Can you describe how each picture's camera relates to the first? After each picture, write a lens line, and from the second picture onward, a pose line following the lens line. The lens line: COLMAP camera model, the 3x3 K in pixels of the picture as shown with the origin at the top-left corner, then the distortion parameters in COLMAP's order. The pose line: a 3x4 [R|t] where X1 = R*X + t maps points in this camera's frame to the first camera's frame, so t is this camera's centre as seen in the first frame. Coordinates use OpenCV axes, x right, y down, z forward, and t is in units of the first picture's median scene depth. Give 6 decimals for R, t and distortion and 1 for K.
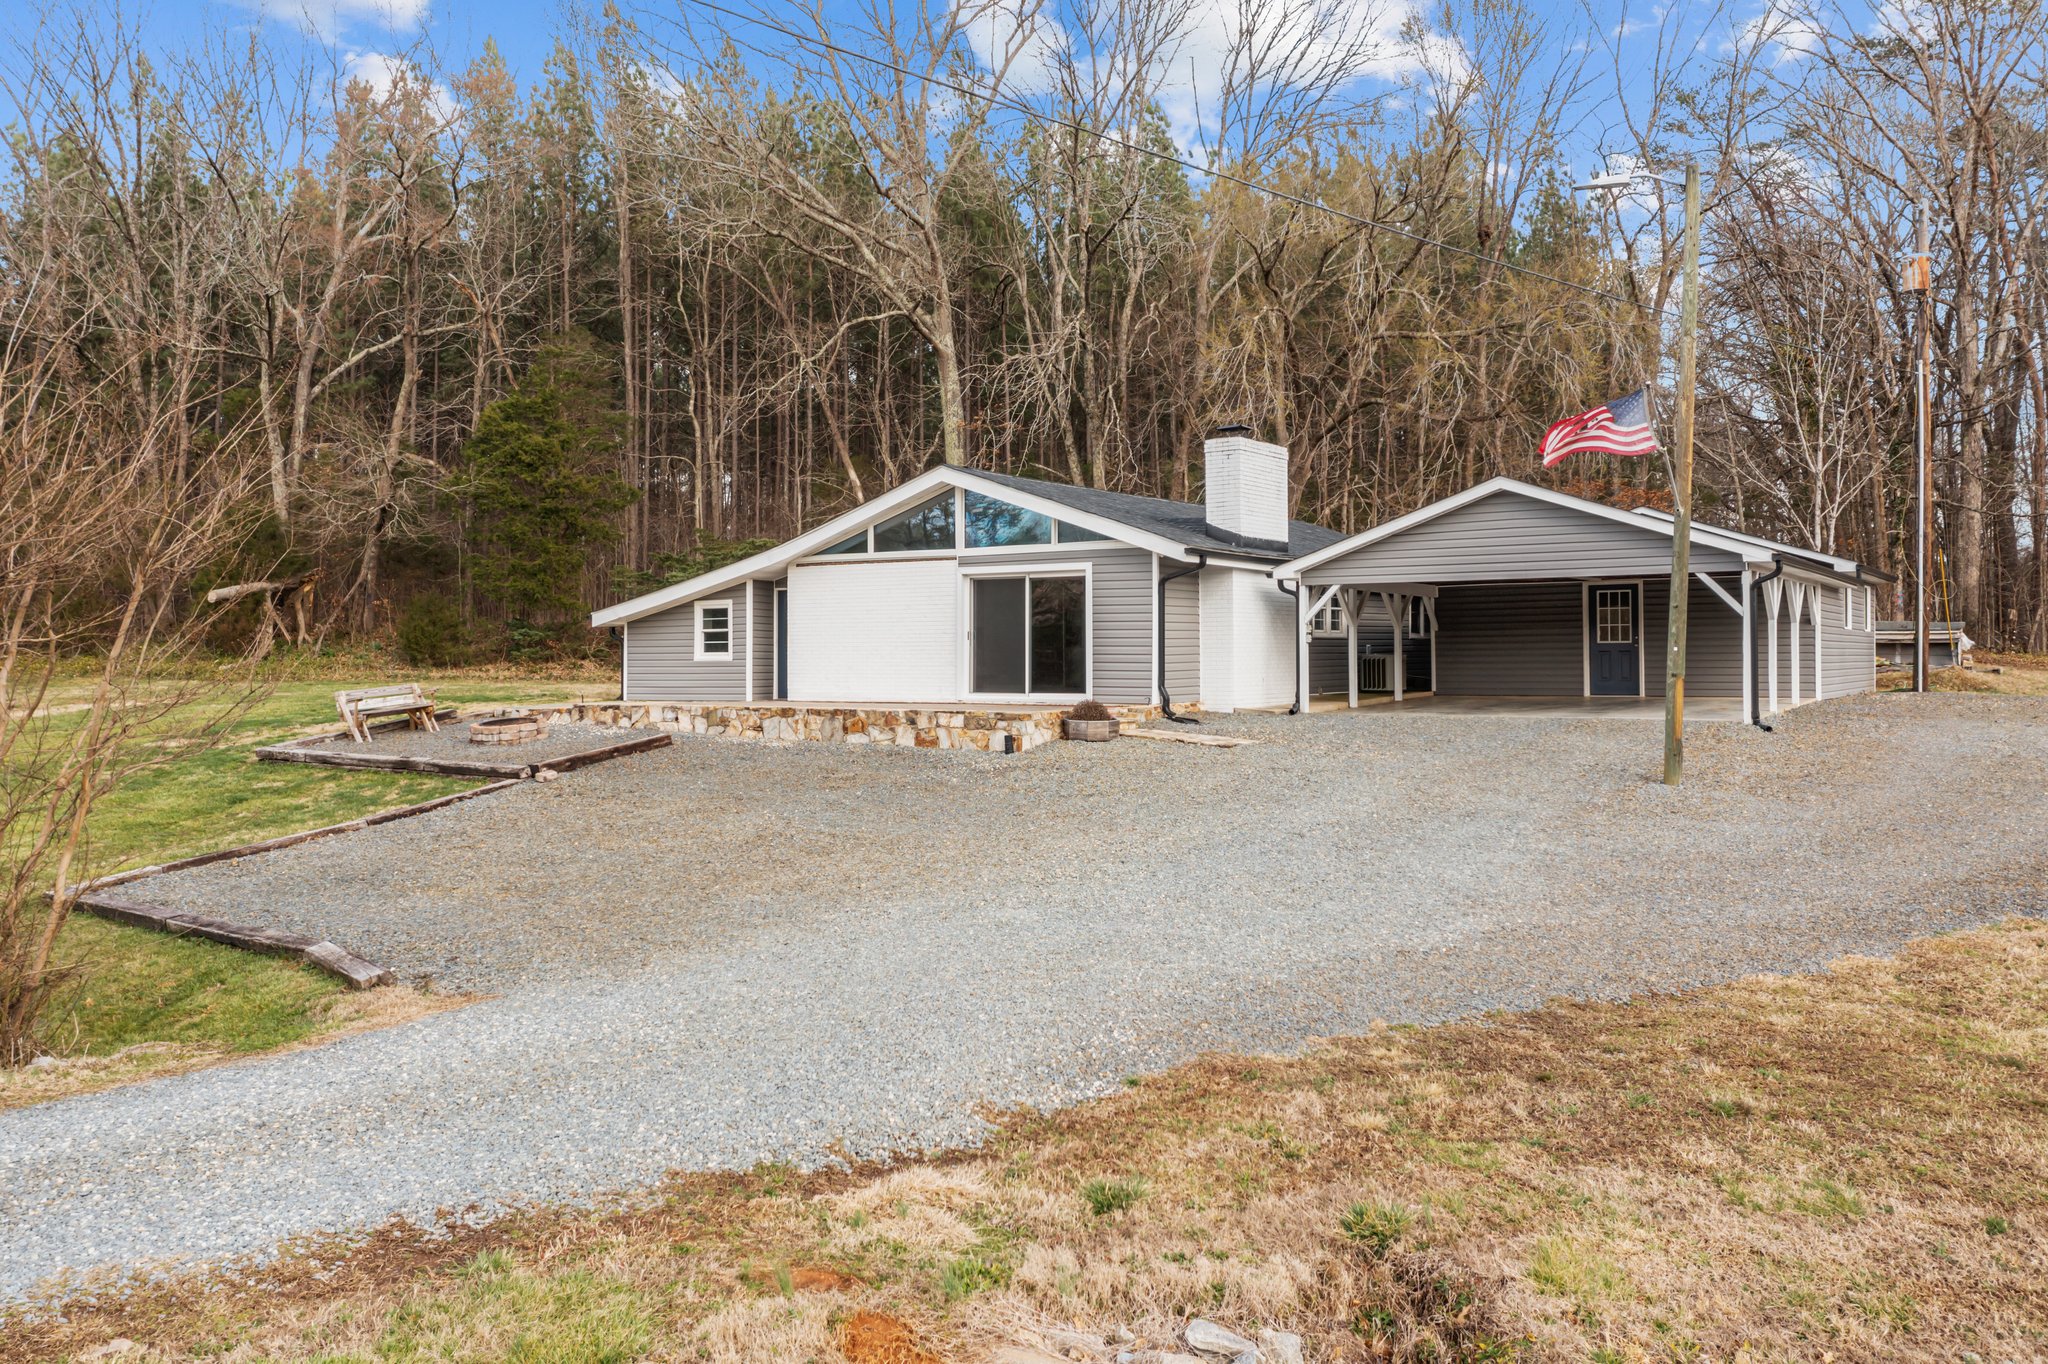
lens RADIAL K [[1642.5, 0, 1019.6], [0, 1642.5, 634.5], [0, 0, 1]] dist [0.001402, -0.000693]
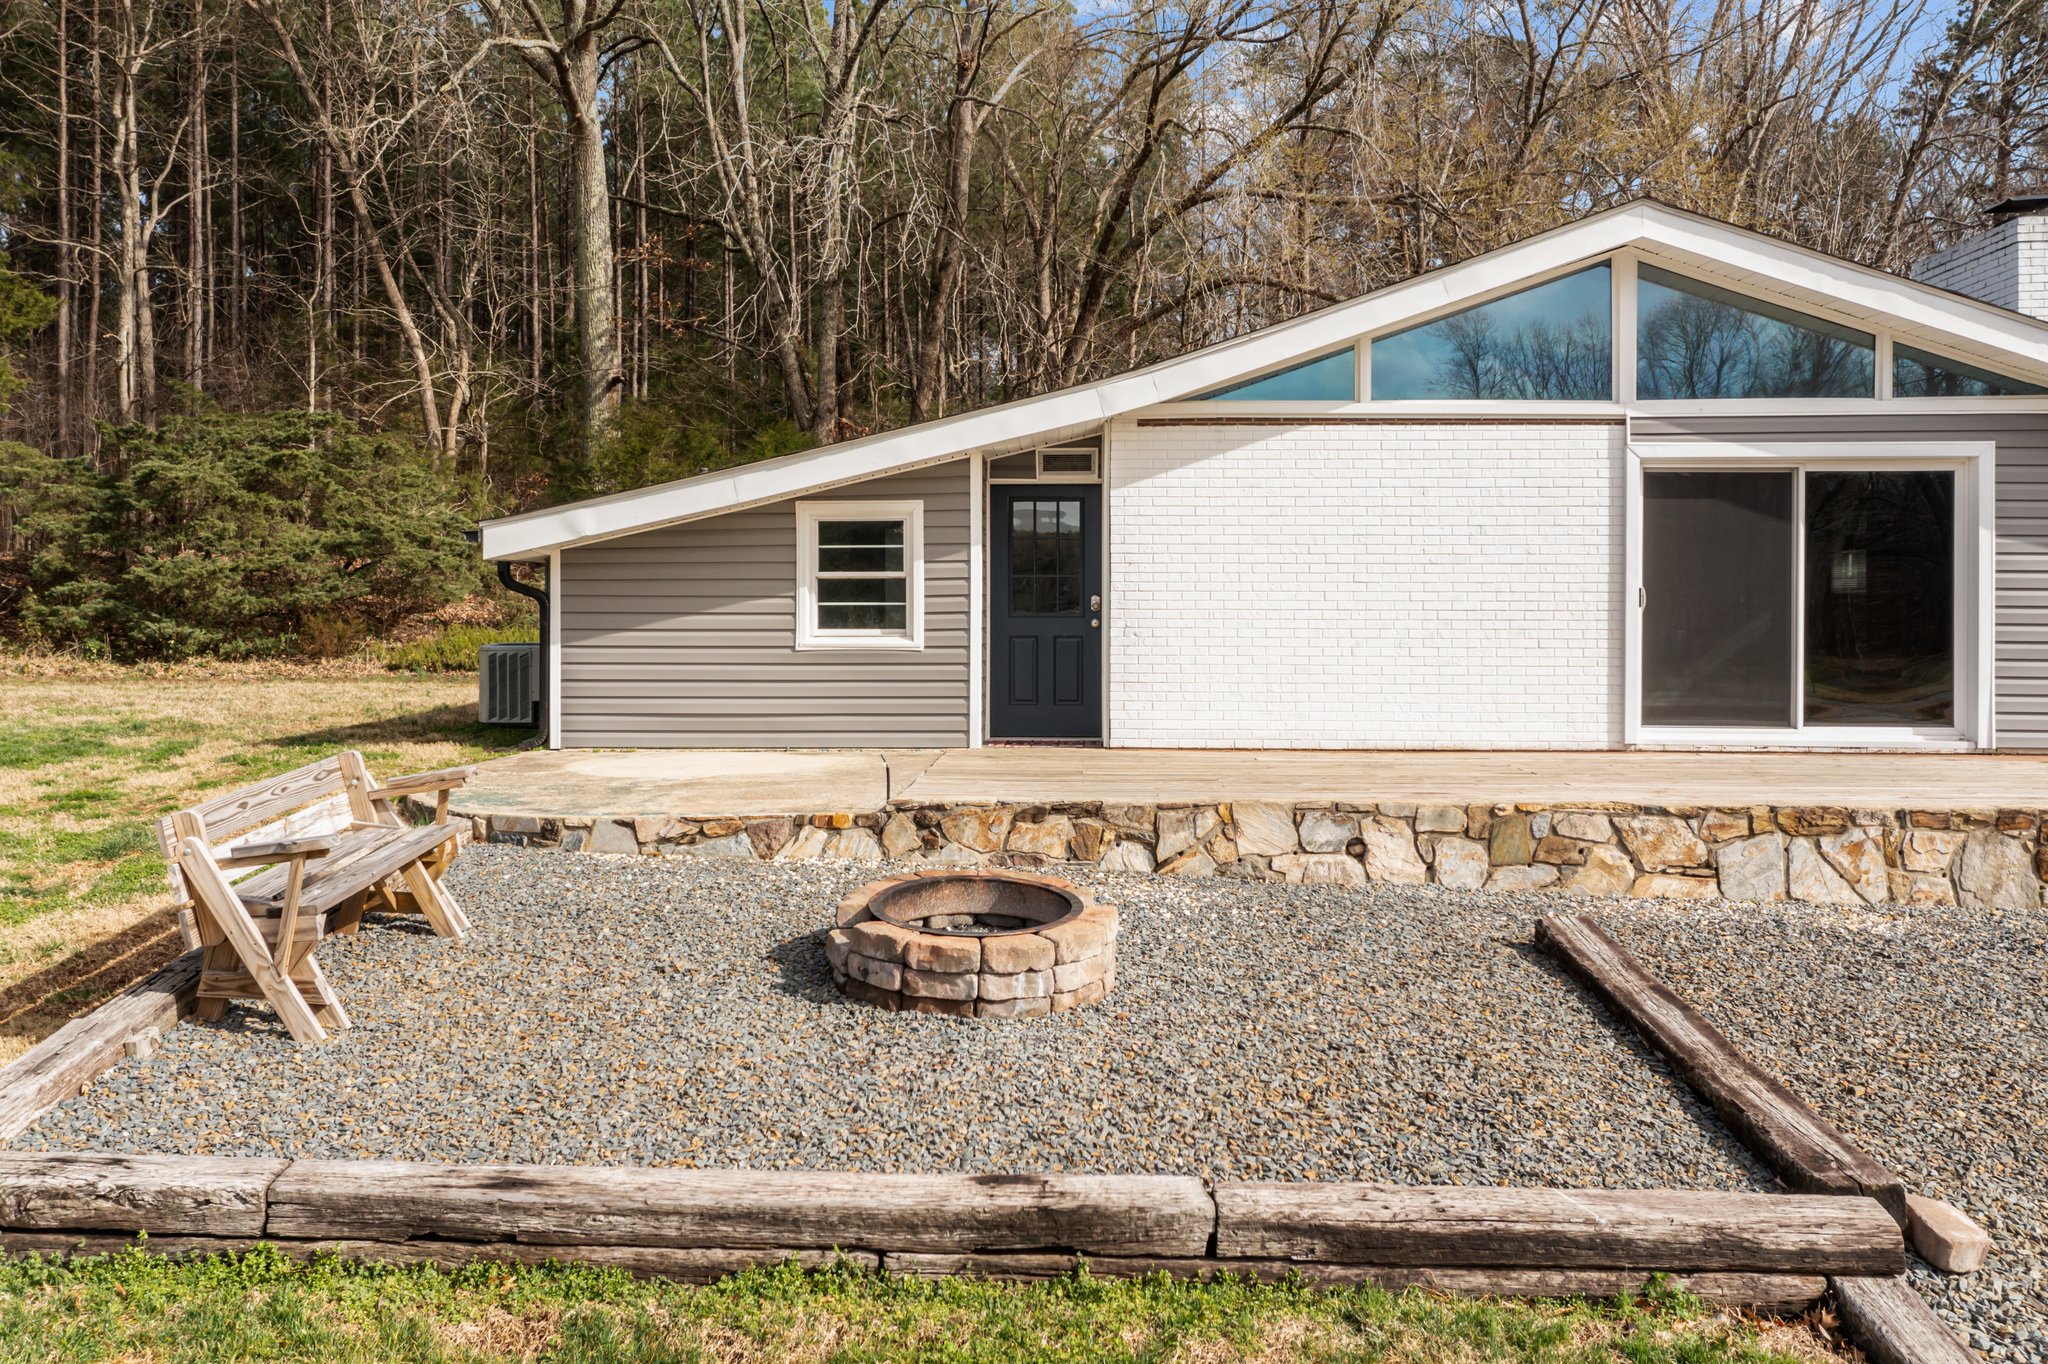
lens RADIAL K [[1642.5, 0, 1019.6], [0, 1642.5, 634.5], [0, 0, 1]] dist [0.001402, -0.000693]
pose [[0.859553, 0.000511, 0.511047, -0.383524], [-0.012759, 0.999709, 0.020460, 0.003609], [-0.510888, -0.024107, 0.859309, 0.670553]]
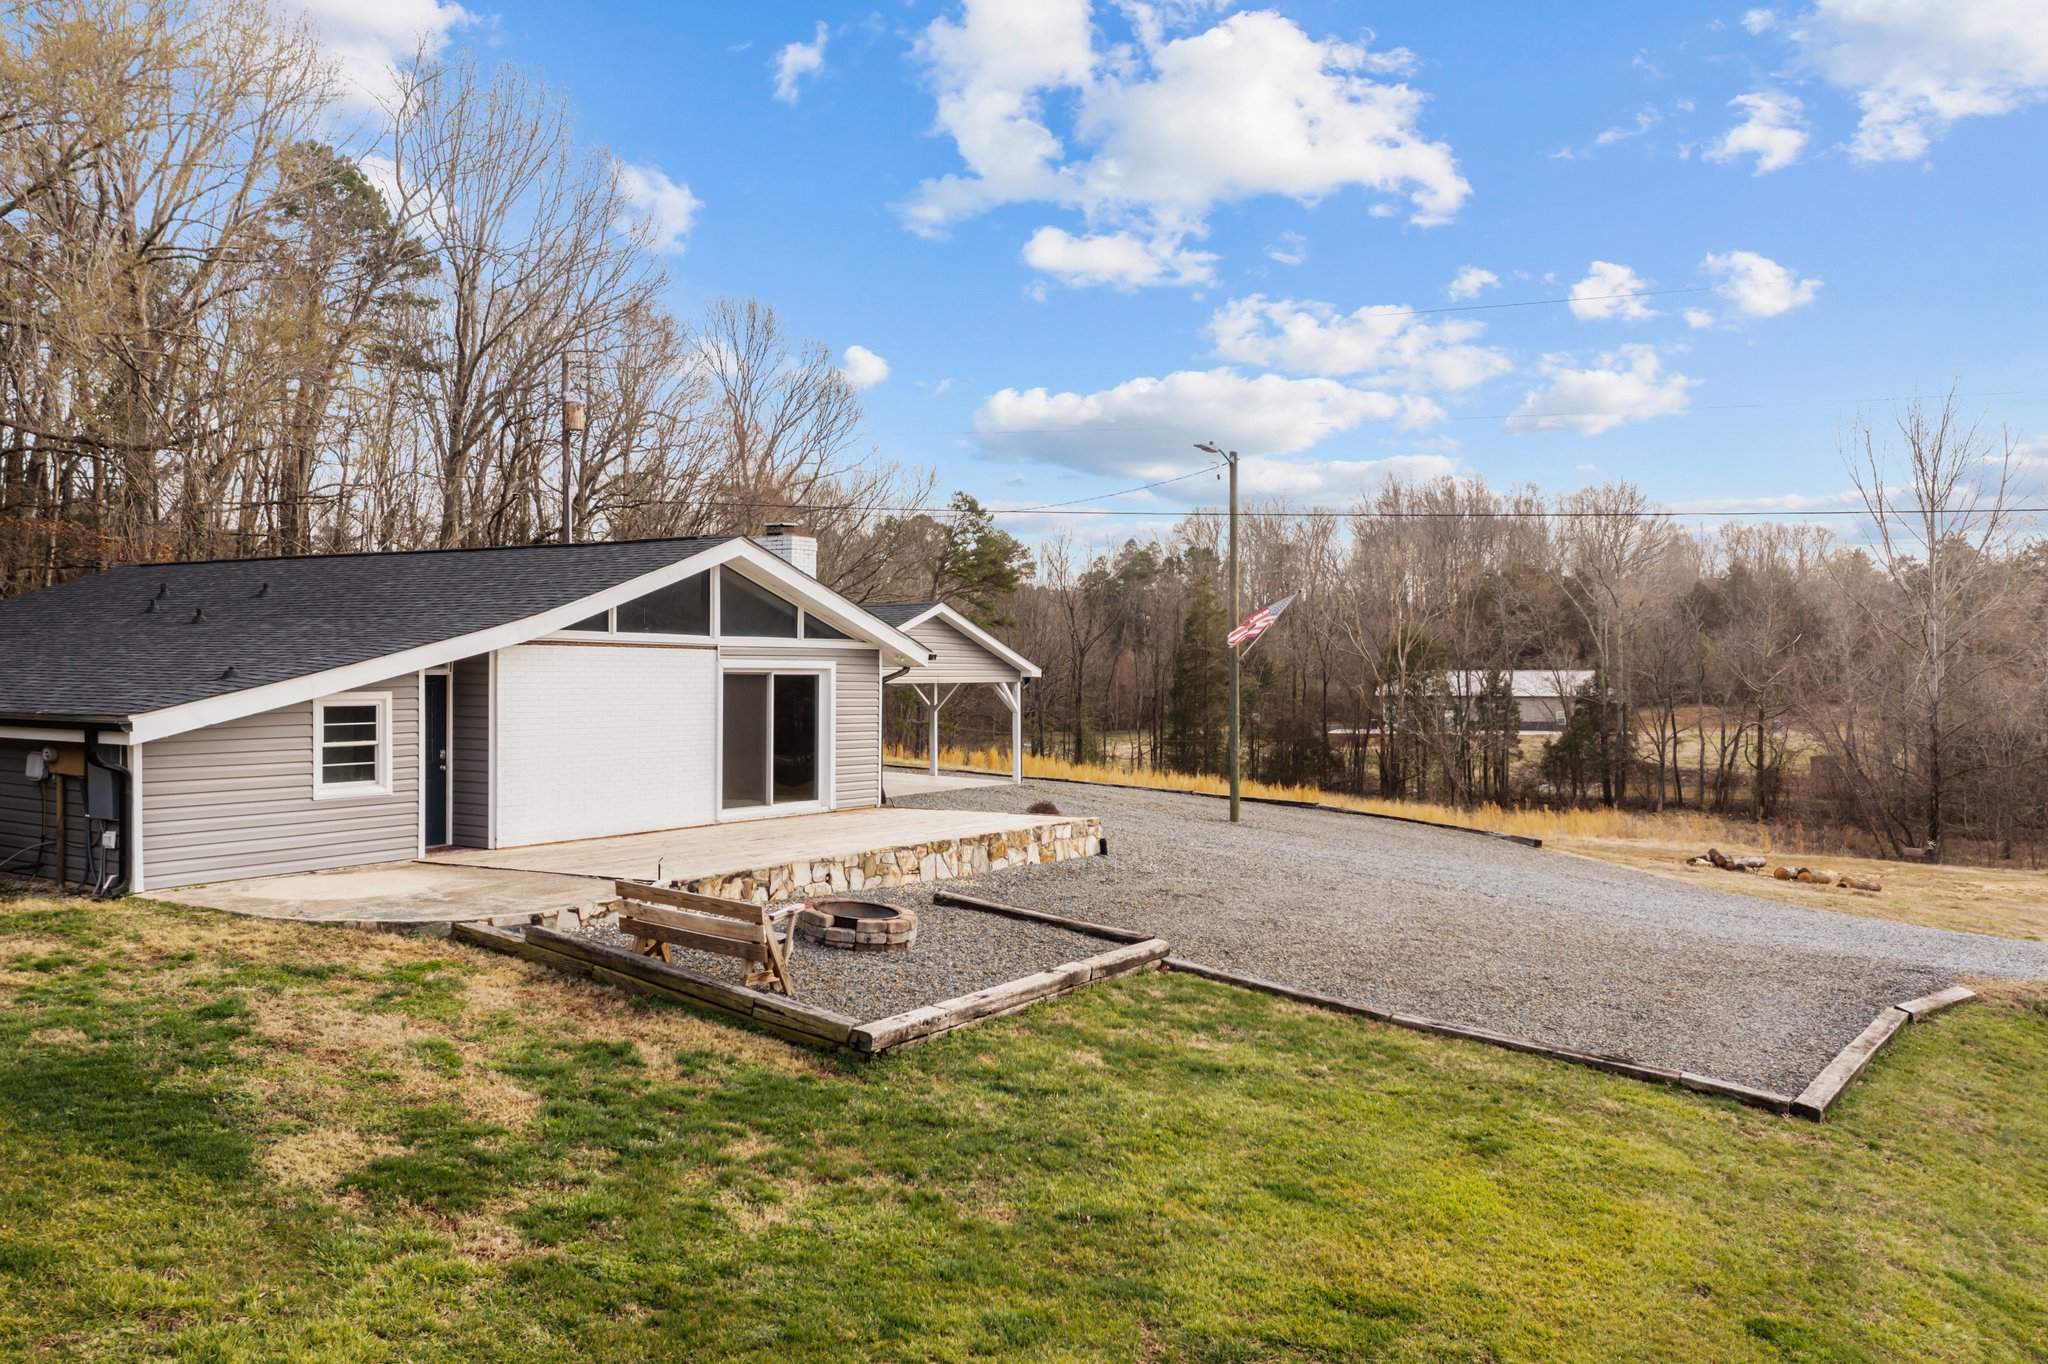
lens RADIAL K [[1642.5, 0, 1019.6], [0, 1642.5, 634.5], [0, 0, 1]] dist [0.001402, -0.000693]
pose [[-0.040853, 0.025878, 0.998830, -0.827083], [-0.020430, 0.999434, -0.026730, -0.032548], [-0.998956, -0.021498, -0.040301, 0.840911]]
